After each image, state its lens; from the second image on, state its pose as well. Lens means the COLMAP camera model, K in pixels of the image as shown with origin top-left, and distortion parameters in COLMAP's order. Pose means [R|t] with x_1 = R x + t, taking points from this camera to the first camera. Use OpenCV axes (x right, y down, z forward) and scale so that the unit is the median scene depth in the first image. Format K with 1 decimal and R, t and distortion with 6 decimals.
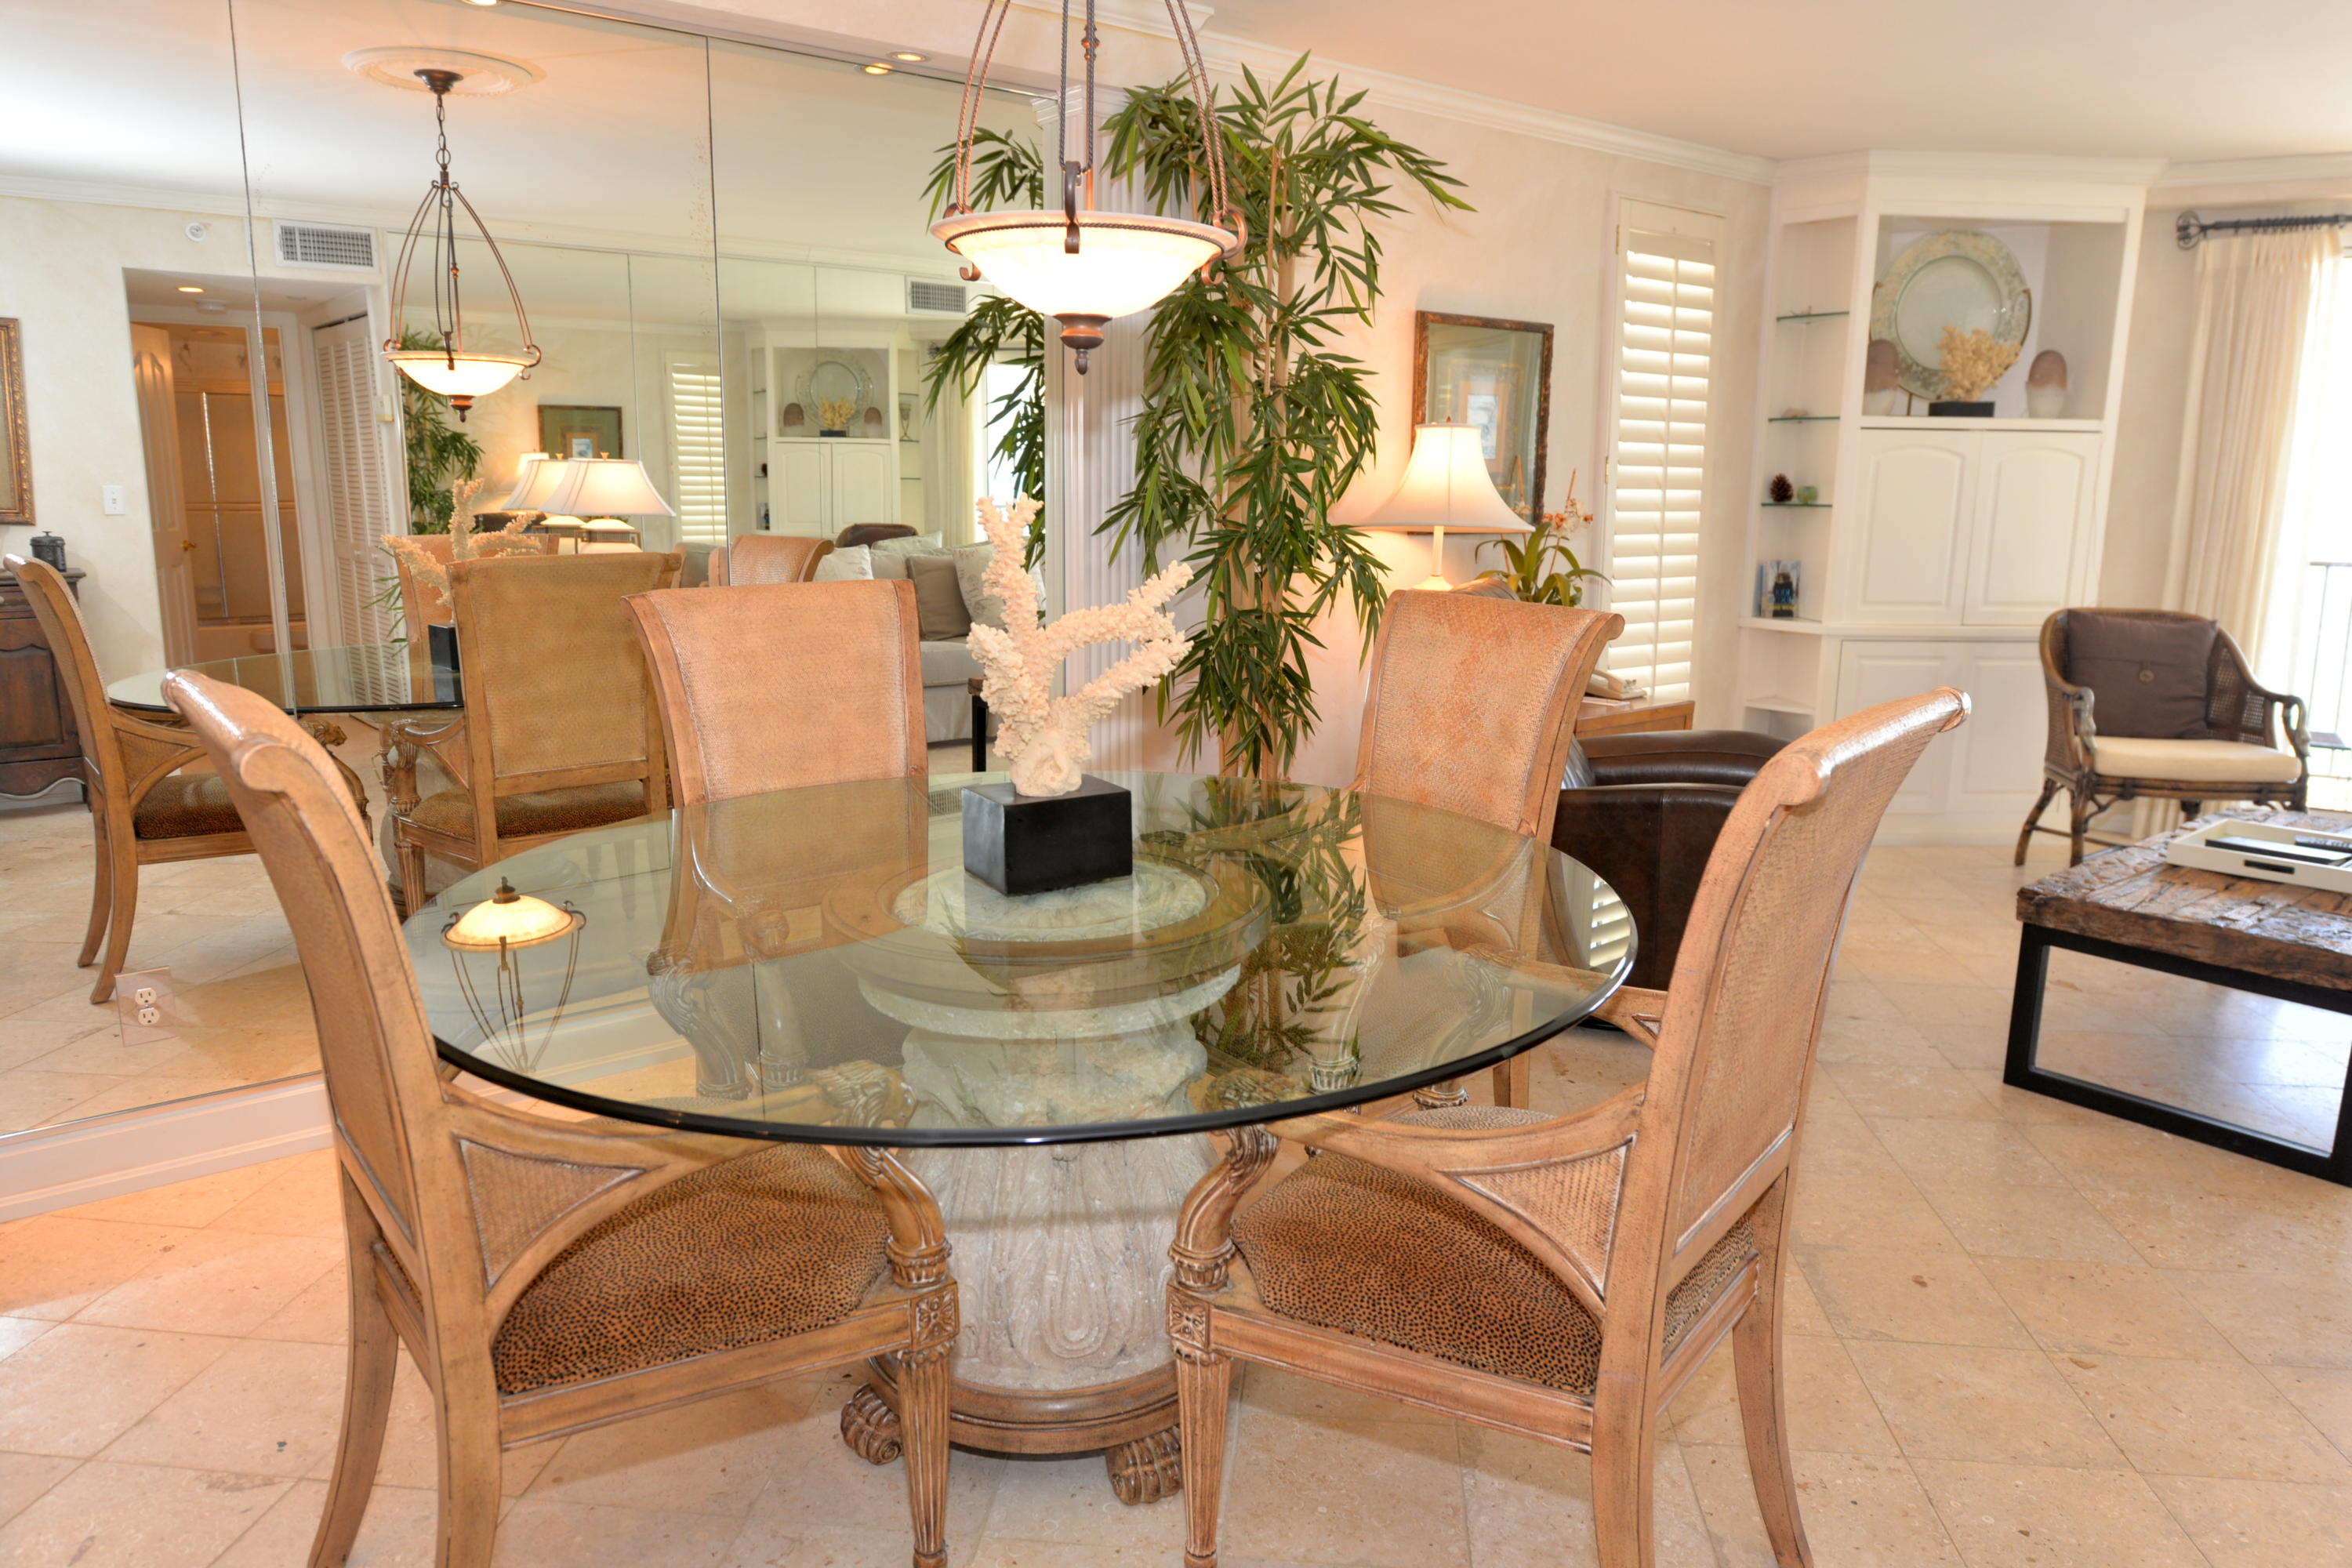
lens RADIAL K [[1556.8, 0, 1185.8], [0, 1556.8, 770.9], [0, 0, 1]] dist [-0.008736, -0.000363]
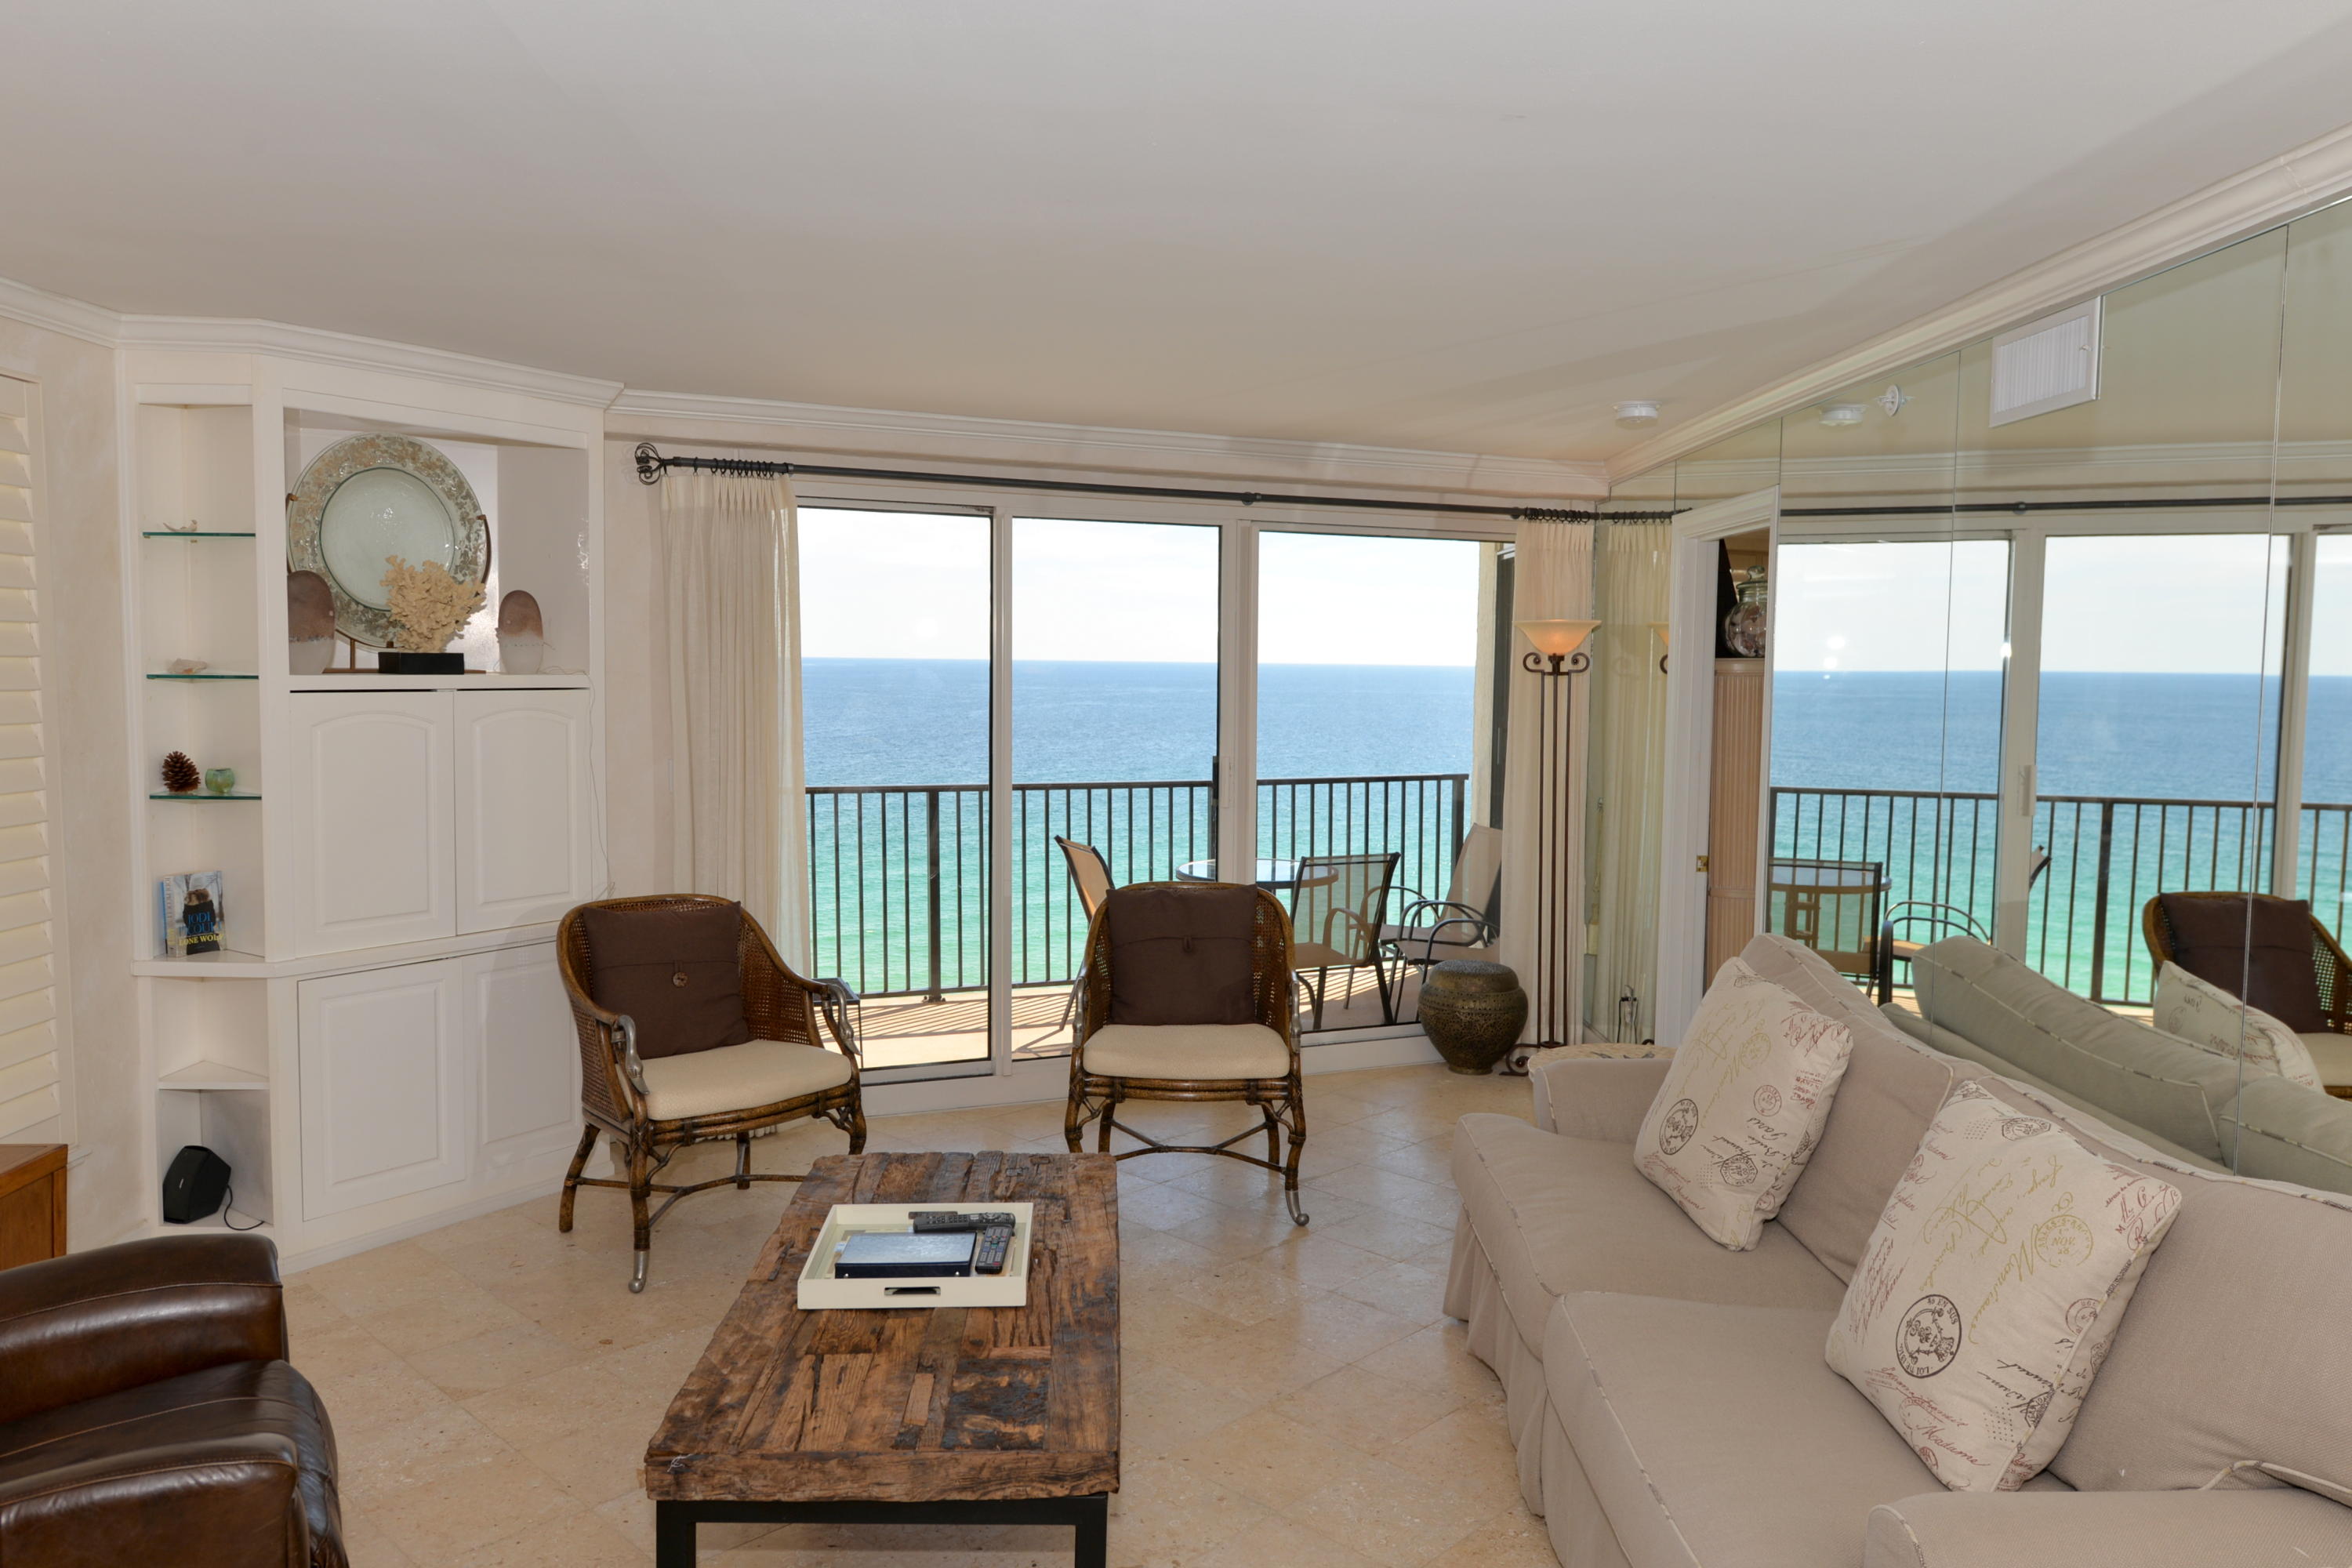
lens RADIAL K [[1614.9, 0, 1183.4], [0, 1614.9, 769.7], [0, 0, 1]] dist [-0.001468, -0.002283]
pose [[0.607136, -0.056727, 0.792571, 0.088875], [0.142218, 0.989100, -0.038151, -0.097362], [-0.781767, 0.135881, 0.608585, 0.222009]]
